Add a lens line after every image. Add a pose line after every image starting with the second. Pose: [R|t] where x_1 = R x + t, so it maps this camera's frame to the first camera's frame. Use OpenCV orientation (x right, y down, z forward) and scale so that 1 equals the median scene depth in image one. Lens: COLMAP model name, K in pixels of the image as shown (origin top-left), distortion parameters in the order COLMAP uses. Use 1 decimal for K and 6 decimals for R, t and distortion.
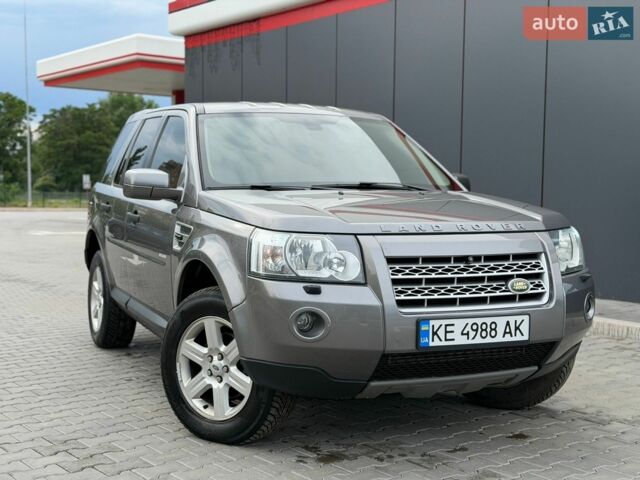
lens RADIAL K [[895.1, 0, 320.0], [0, 895.1, 240.0], [0, 0, 1]] dist [0.105714, -0.011522]
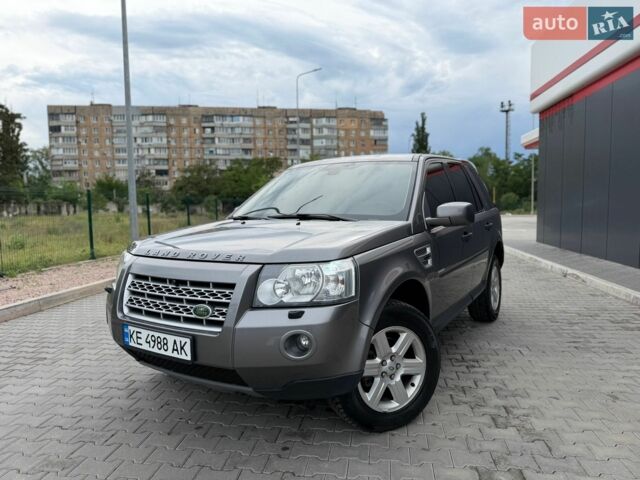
lens RADIAL K [[440.3, 0, 331.3], [0, 440.3, 237.0], [0, 0, 1]] dist [0.041020, -0.034340]
pose [[0.575342, 0.039082, -0.816979, 0.729004], [-0.035871, 0.999102, 0.022532, -0.057247], [0.817126, 0.016342, 0.576227, 0.778338]]
